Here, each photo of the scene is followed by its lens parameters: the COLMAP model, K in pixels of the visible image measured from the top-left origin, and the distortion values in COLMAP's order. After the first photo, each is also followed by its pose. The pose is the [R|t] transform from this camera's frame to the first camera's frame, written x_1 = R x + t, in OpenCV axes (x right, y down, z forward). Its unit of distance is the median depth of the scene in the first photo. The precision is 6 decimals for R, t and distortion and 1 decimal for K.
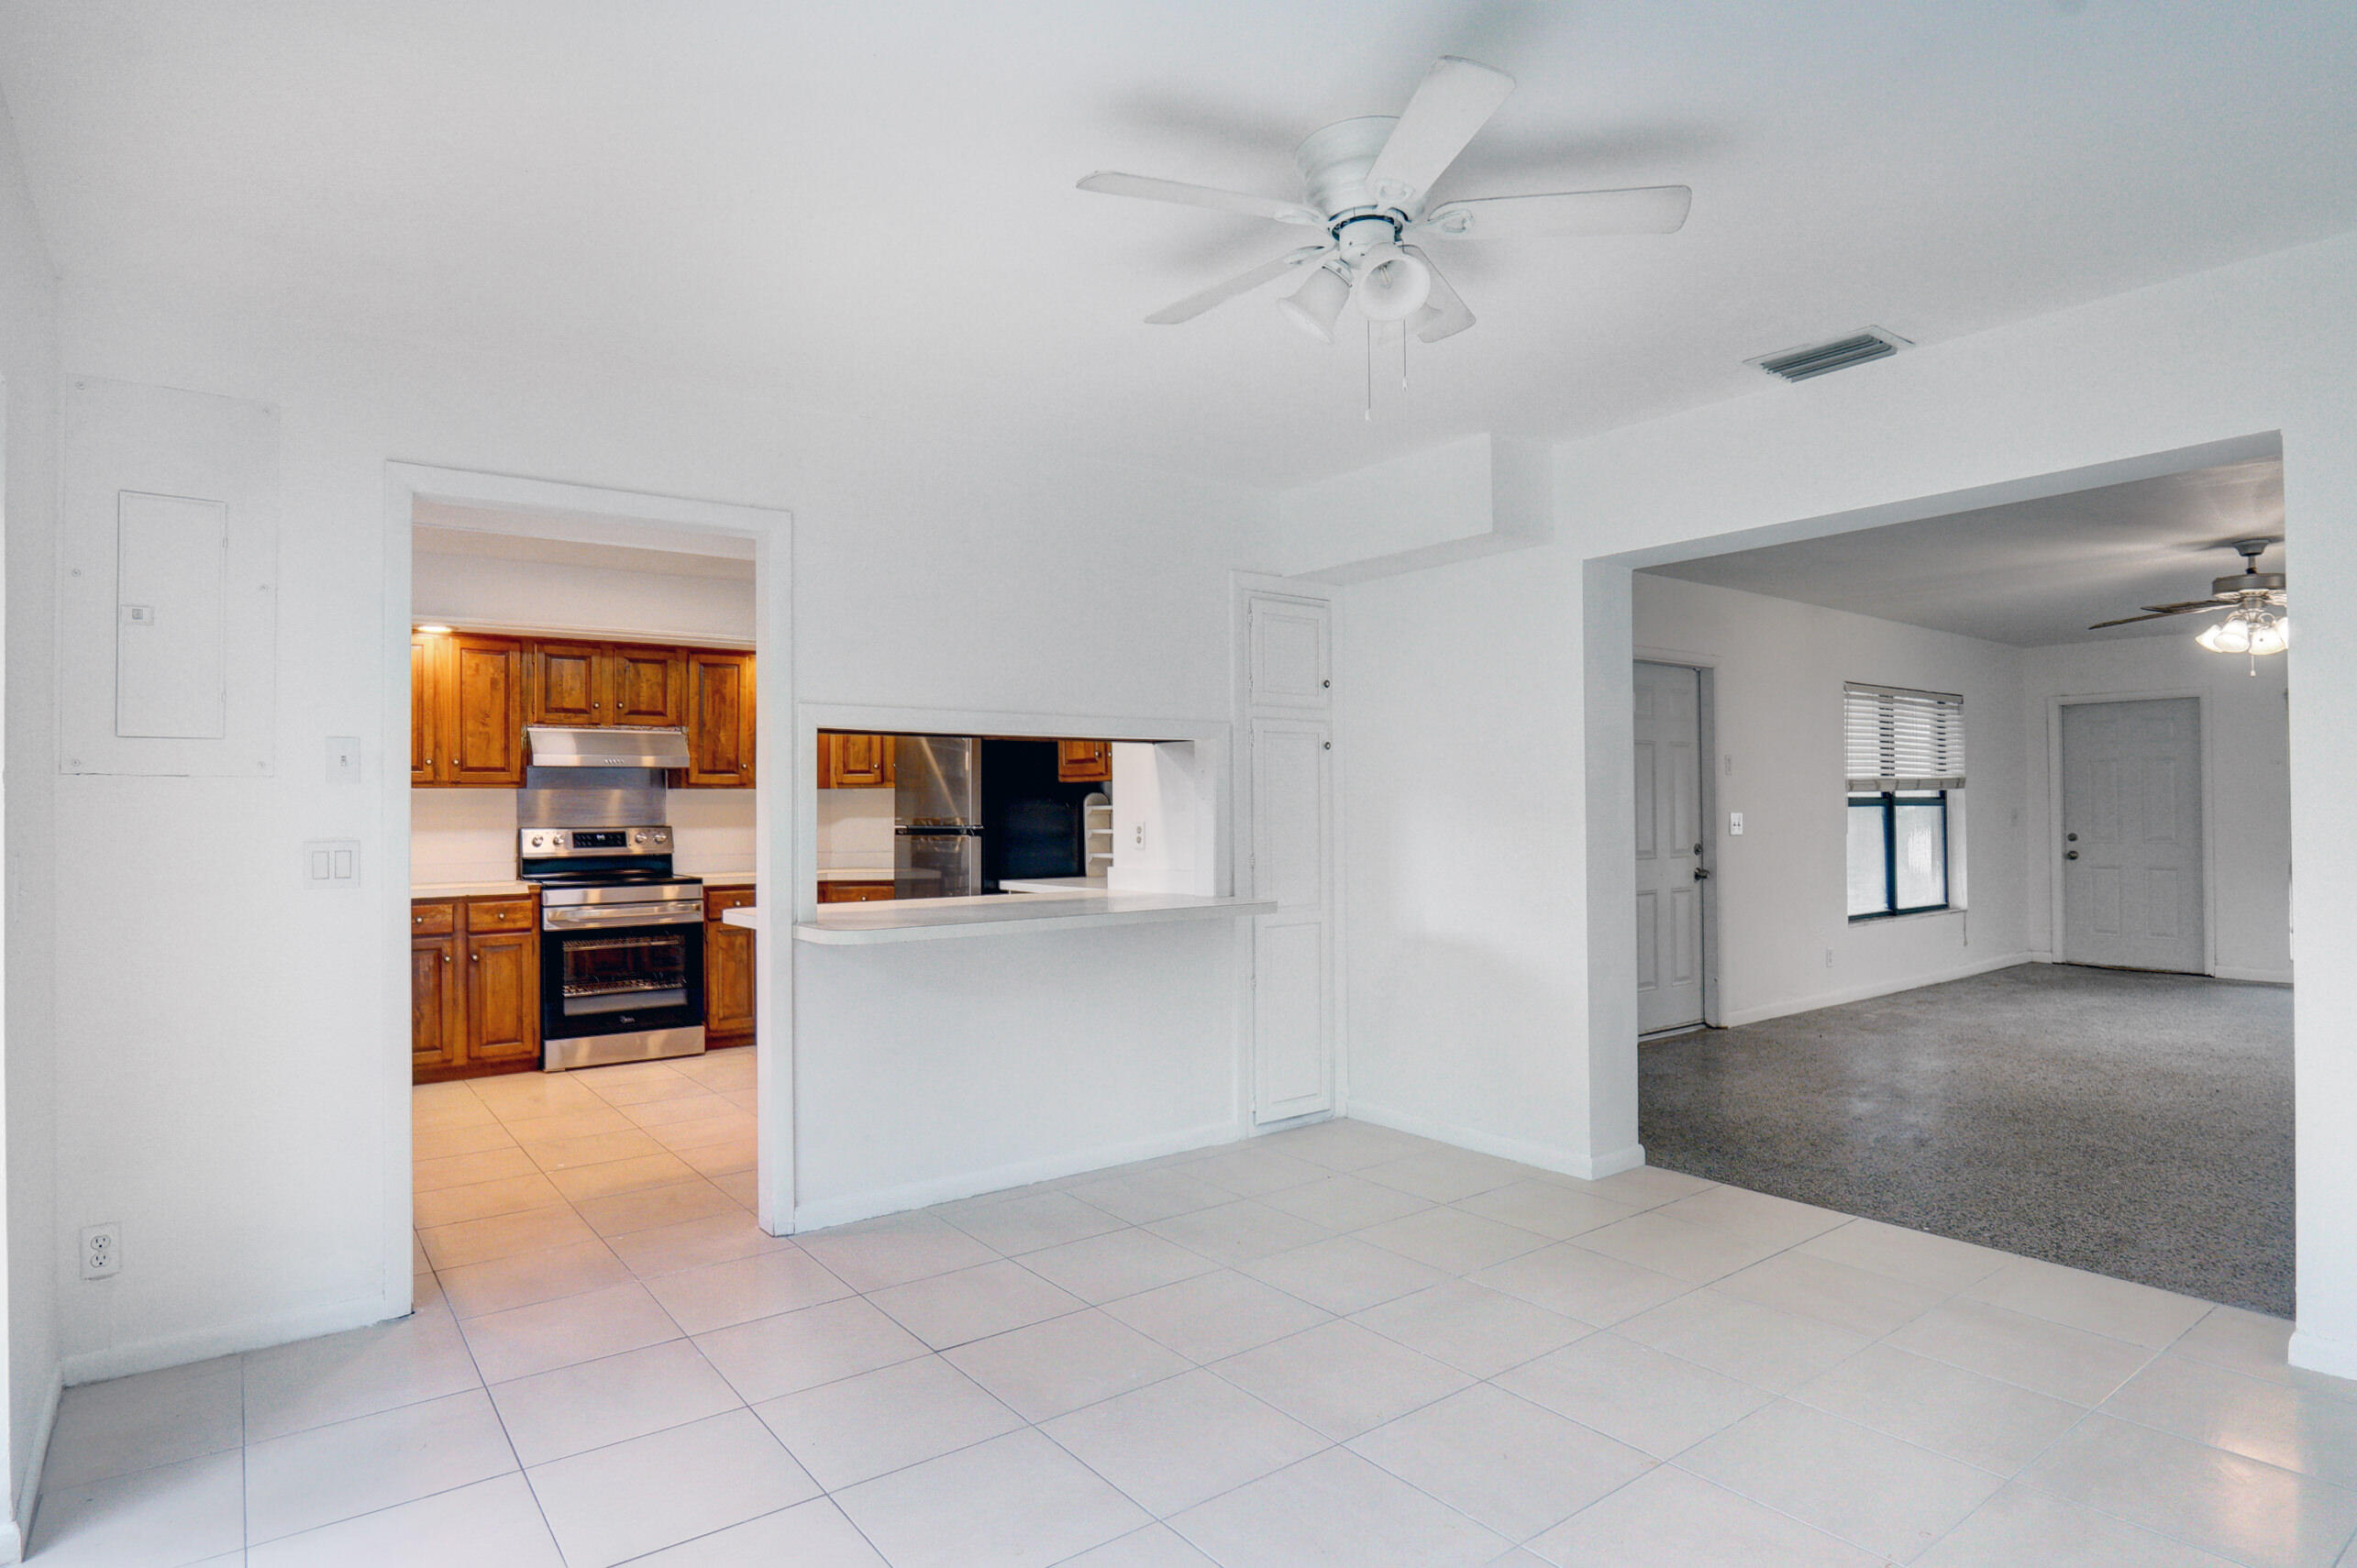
lens RADIAL K [[1245.6, 0, 1178.5], [0, 1245.6, 784.0], [0, 0, 1]] dist [0.001309, 0.000132]
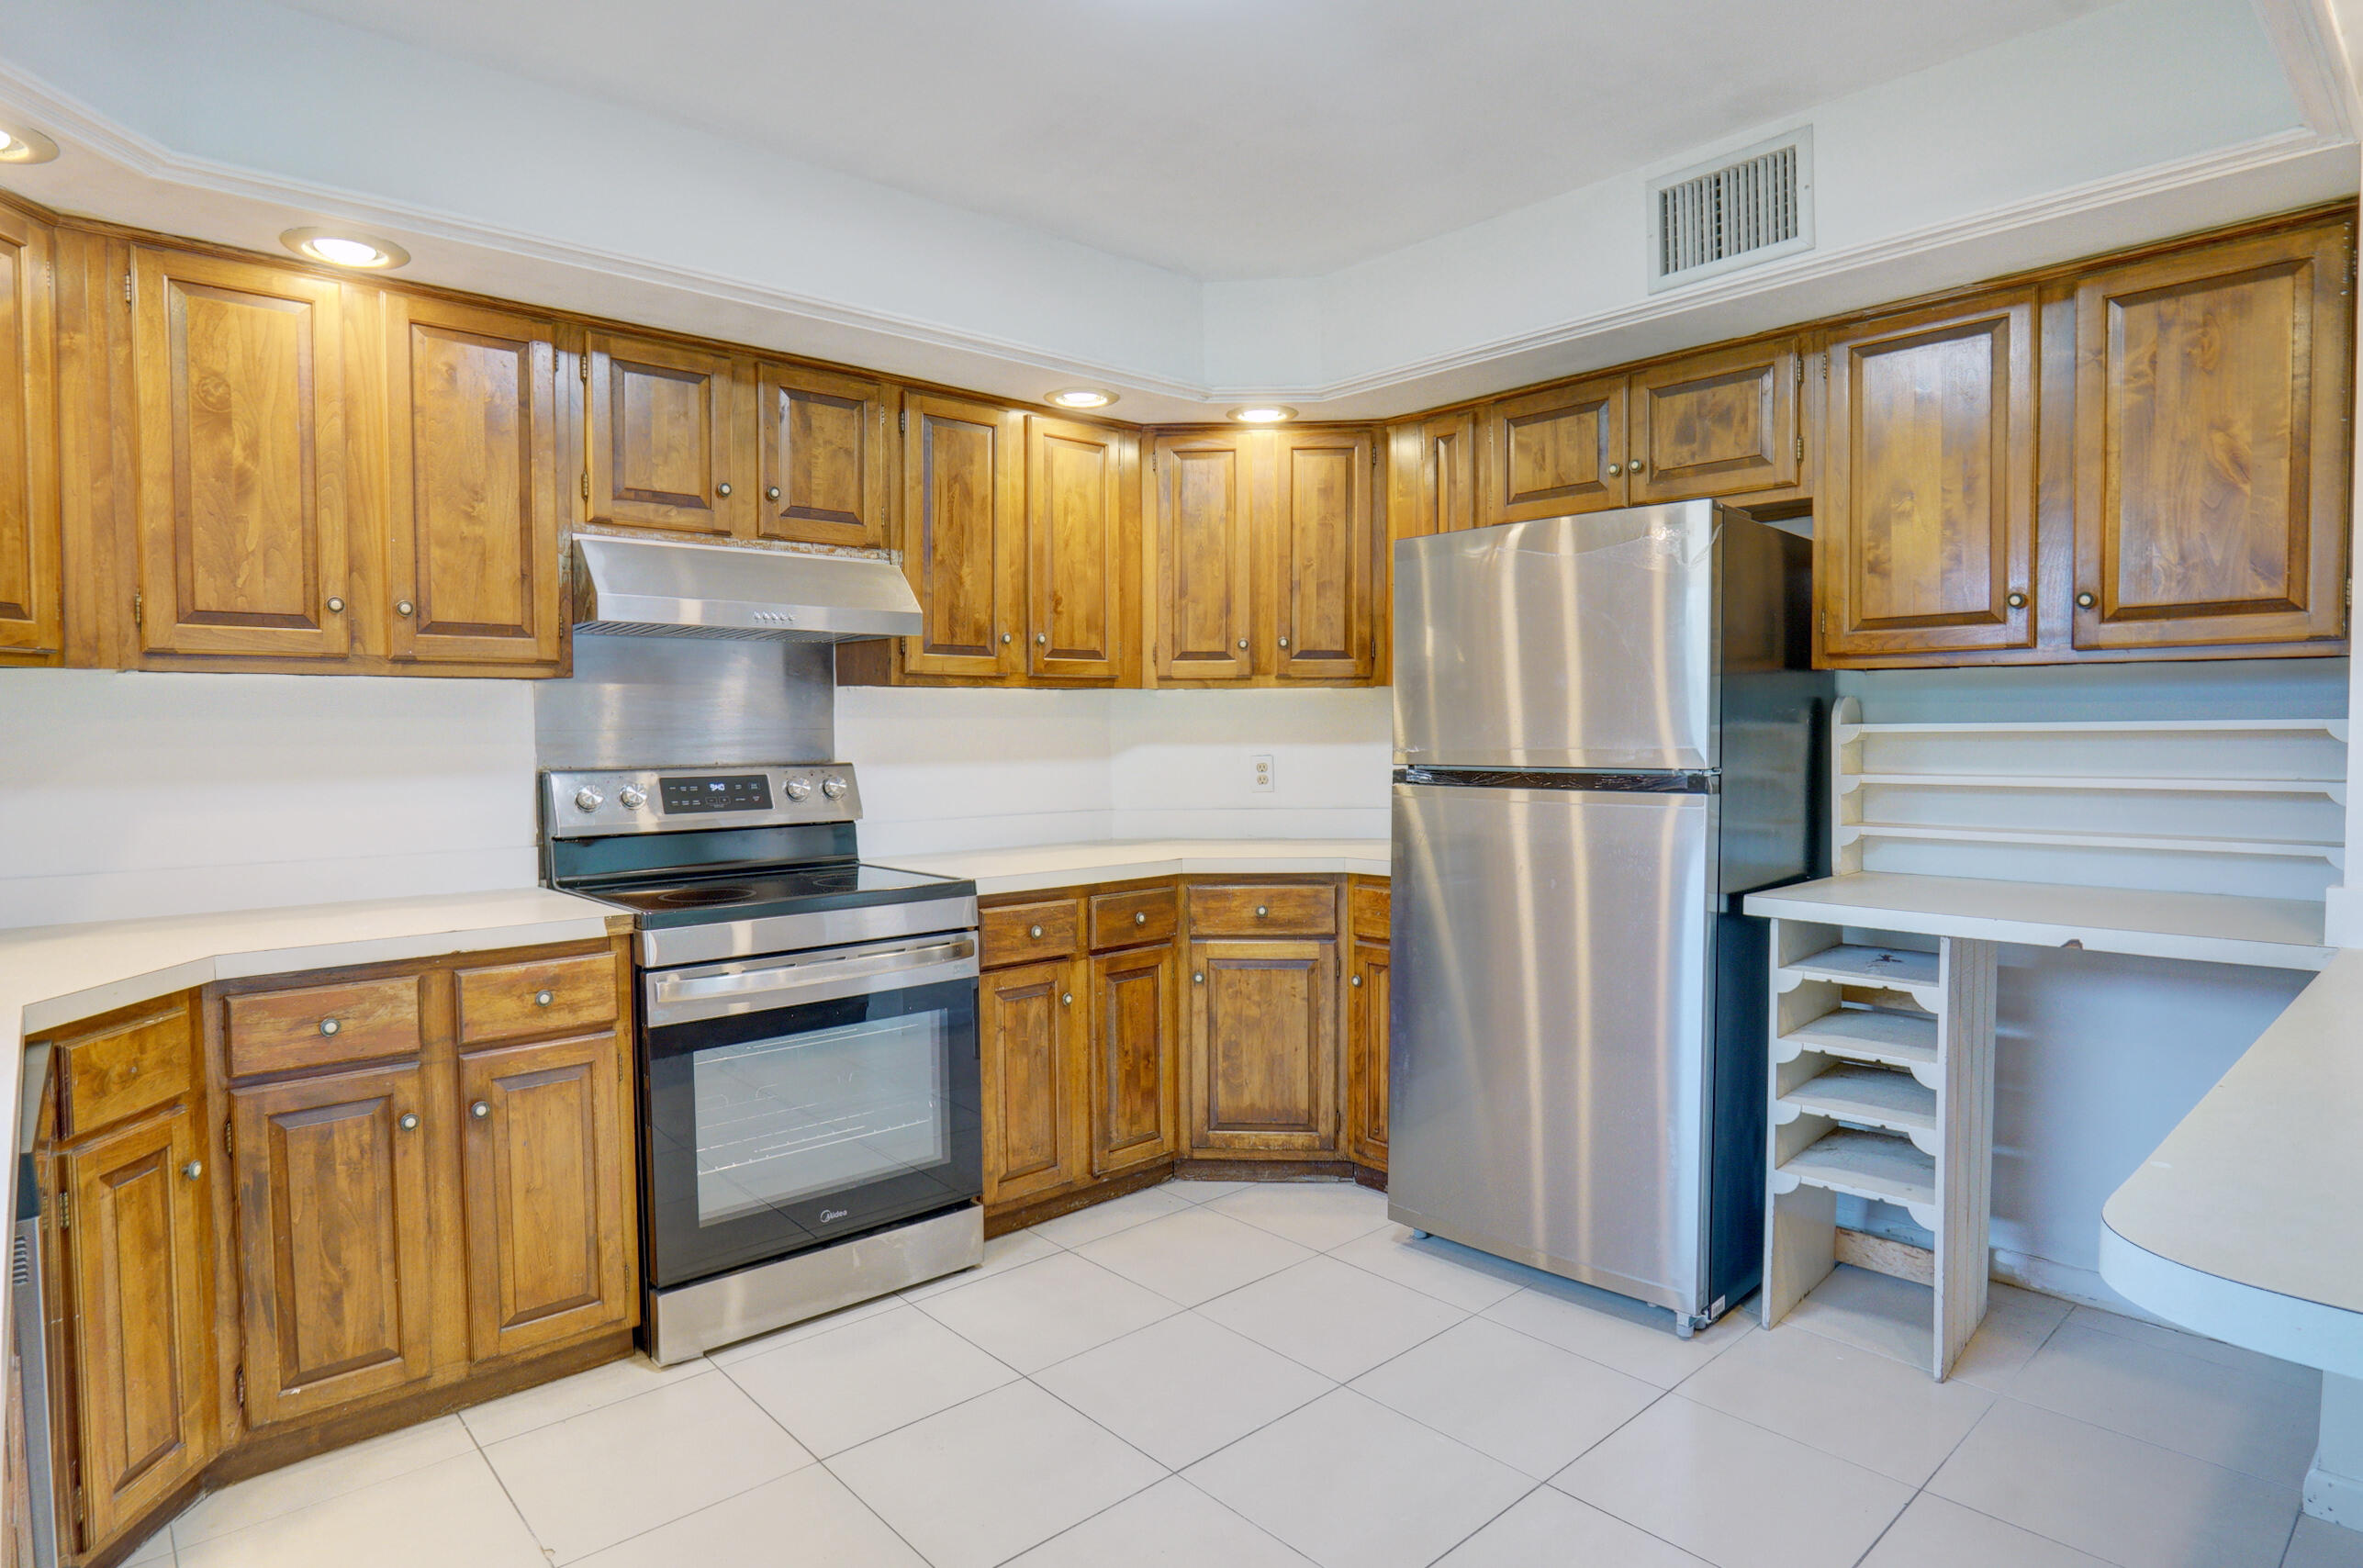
lens RADIAL K [[1282.1, 0, 1218.6], [0, 1282.1, 768.1], [0, 0, 1]] dist [-0.017777, -0.000042]
pose [[0.995535, -0.001445, 0.094387, -0.340015], [-0.003037, 0.998875, 0.047326, 0.012995], [-0.094349, -0.047401, 0.994410, 0.537959]]
